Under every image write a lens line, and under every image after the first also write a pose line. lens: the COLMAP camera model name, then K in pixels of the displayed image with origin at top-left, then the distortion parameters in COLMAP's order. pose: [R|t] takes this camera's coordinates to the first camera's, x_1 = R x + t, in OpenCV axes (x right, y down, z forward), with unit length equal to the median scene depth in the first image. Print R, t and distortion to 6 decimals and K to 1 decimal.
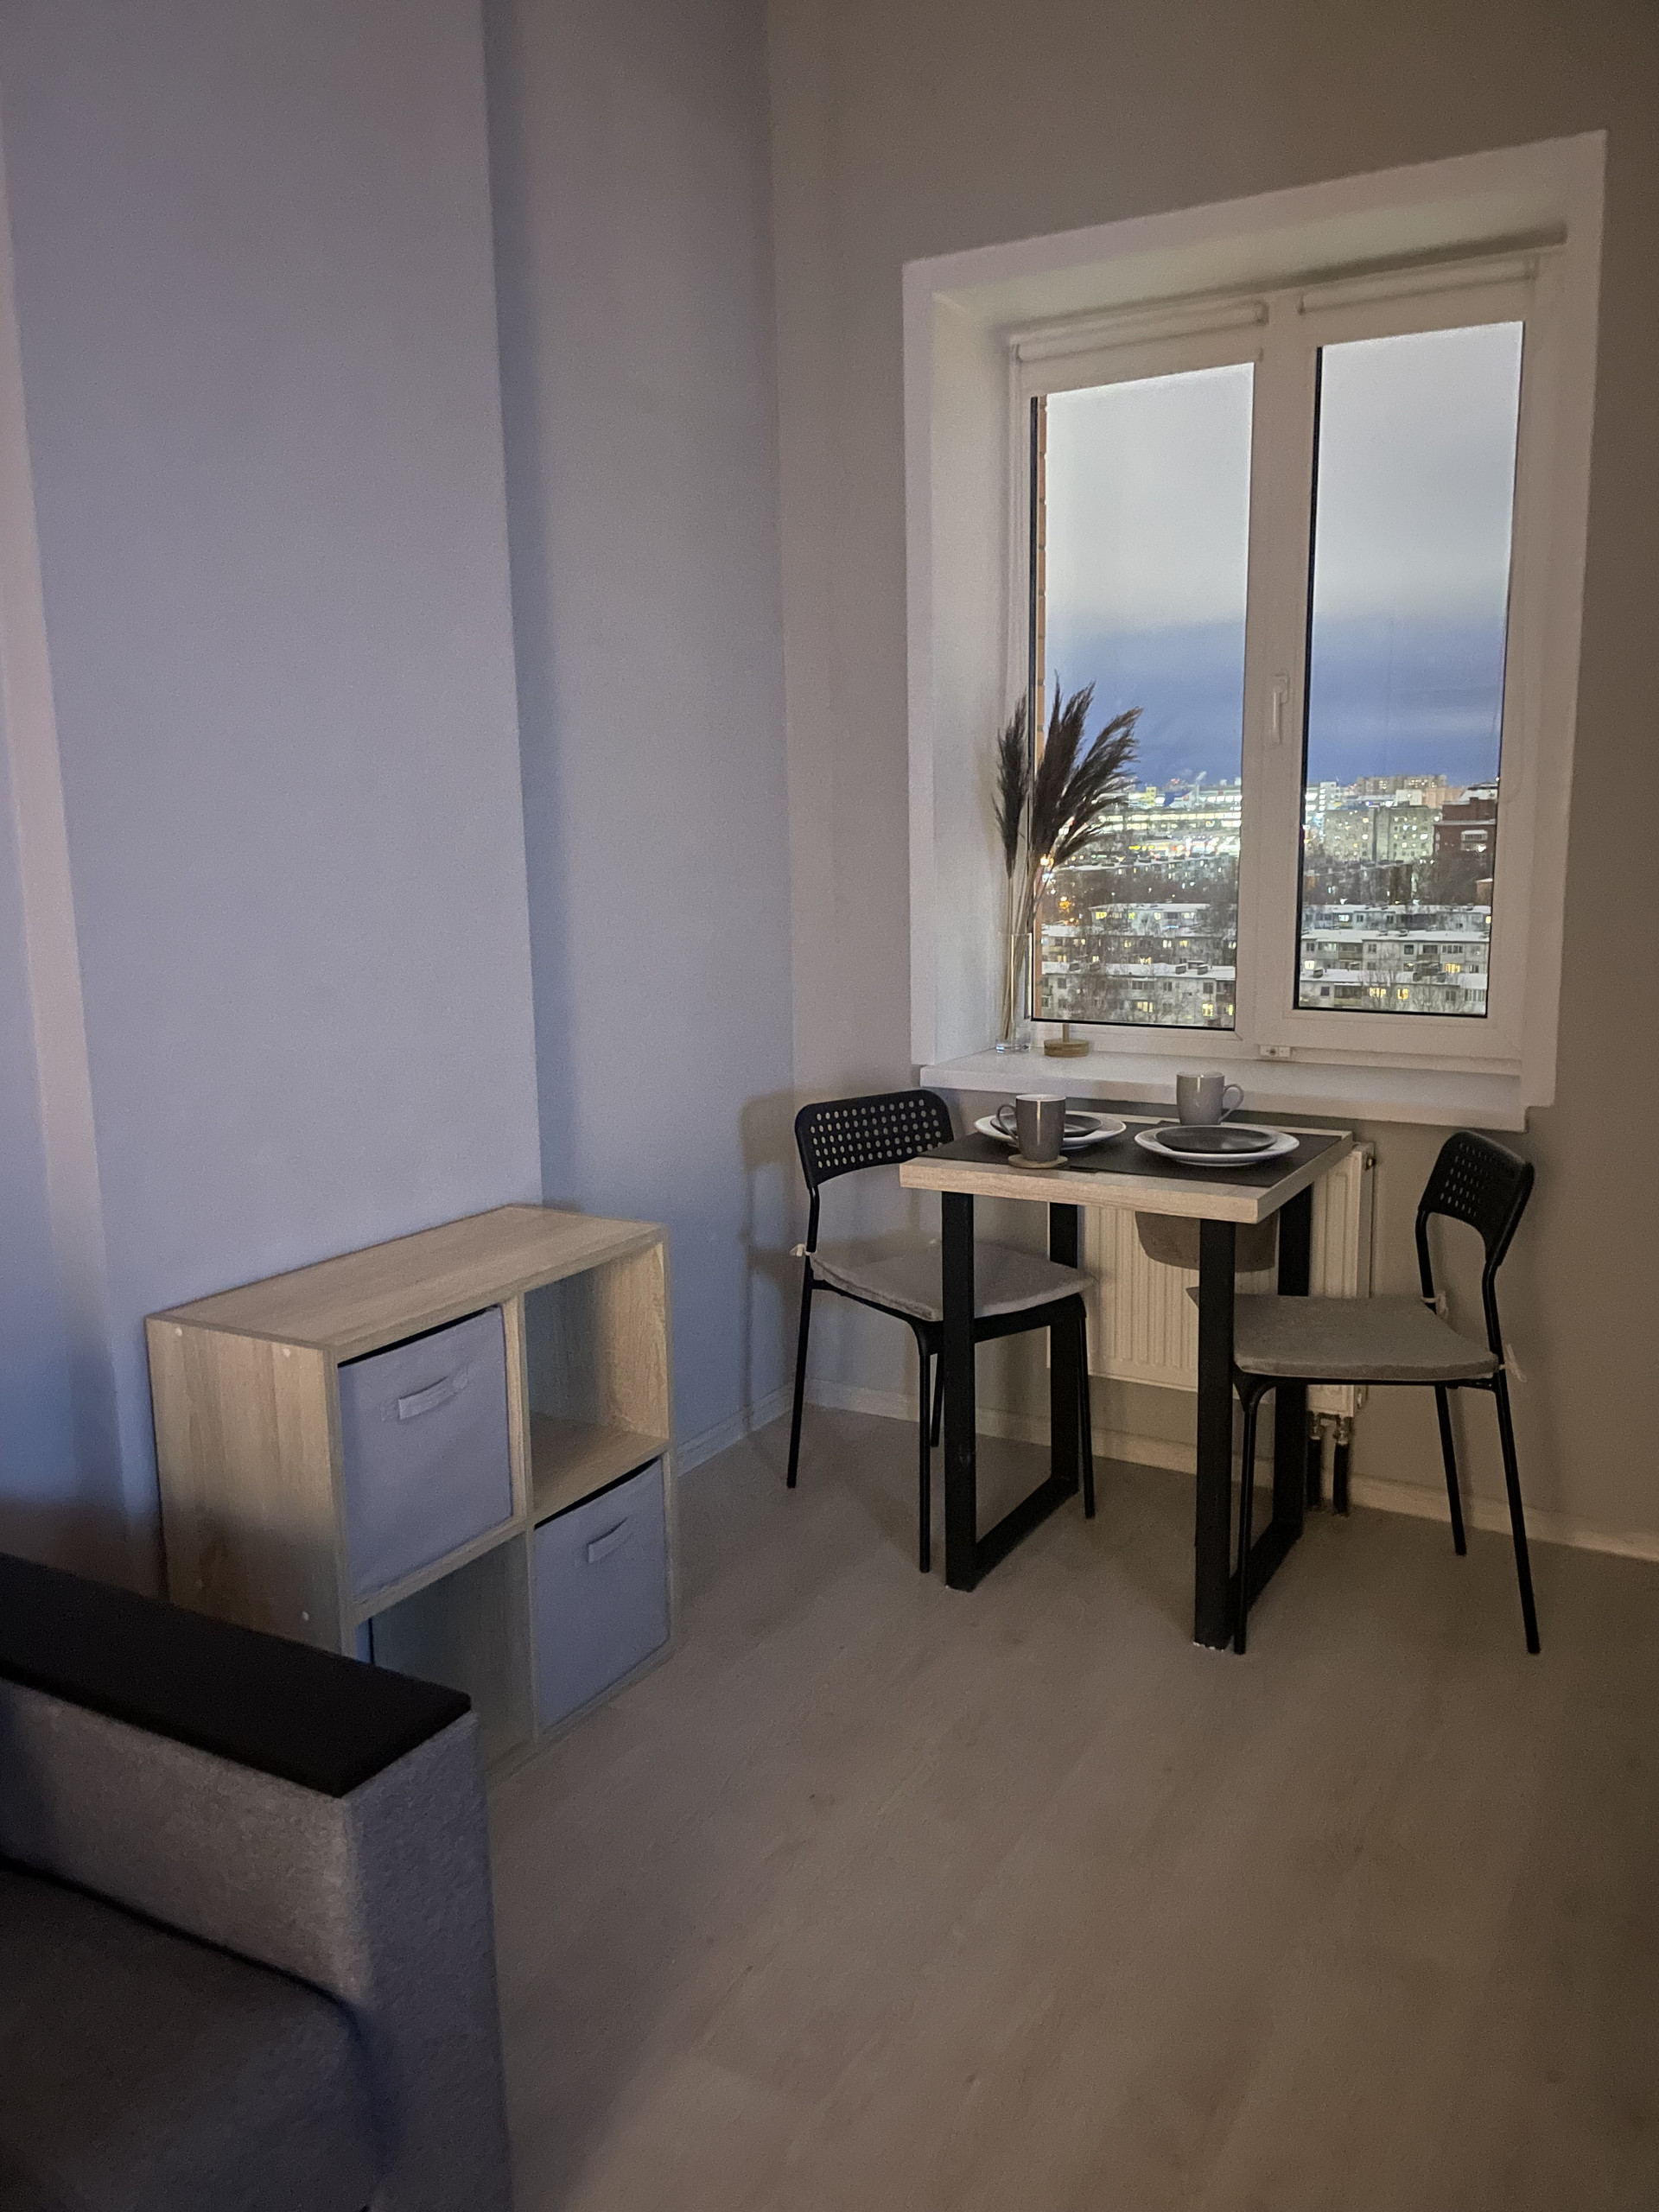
lens RADIAL K [[1665.0, 0, 828.6], [0, 1665.0, 1108.8], [0, 0, 1]] dist [0.027280, -0.014747]
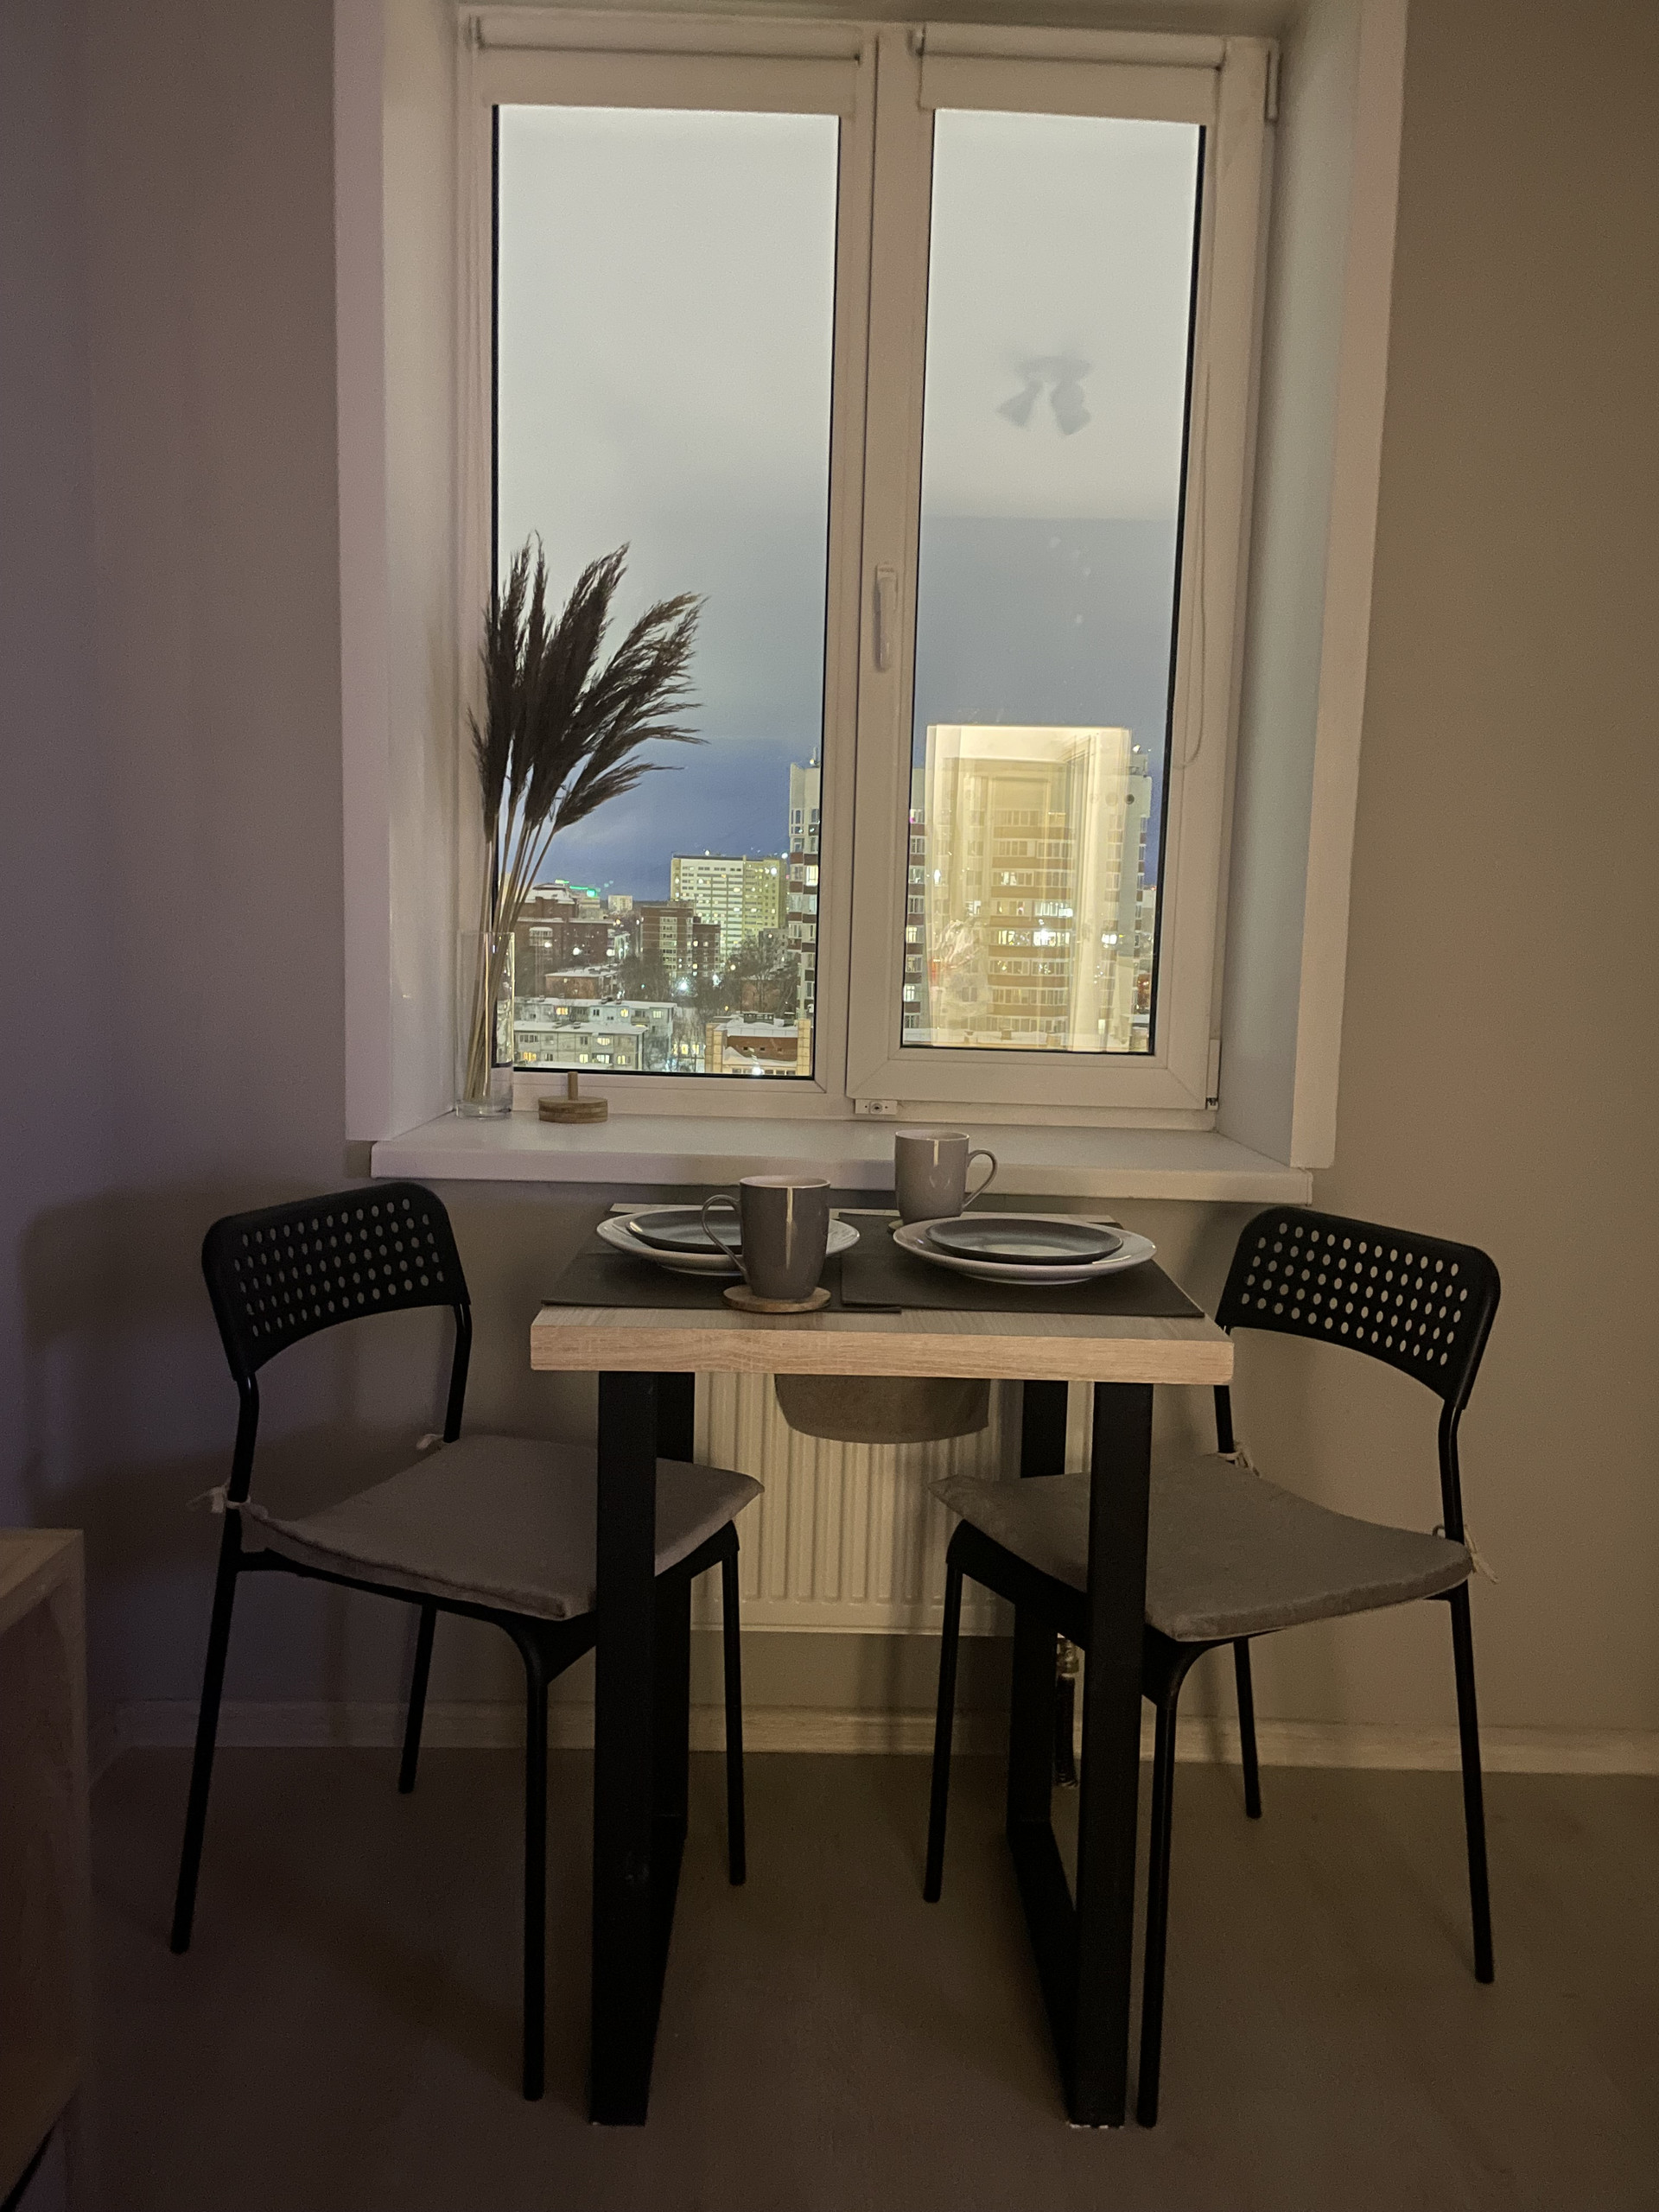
lens RADIAL K [[1665.0, 0, 834.6], [0, 1665.0, 1098.1], [0, 0, 1]] dist [0.027280, -0.014747]
pose [[0.856939, -0.015314, 0.515191, -0.114060], [0.046003, 0.997842, -0.046859, -0.006490], [-0.513361, 0.063856, 0.855794, 0.426813]]
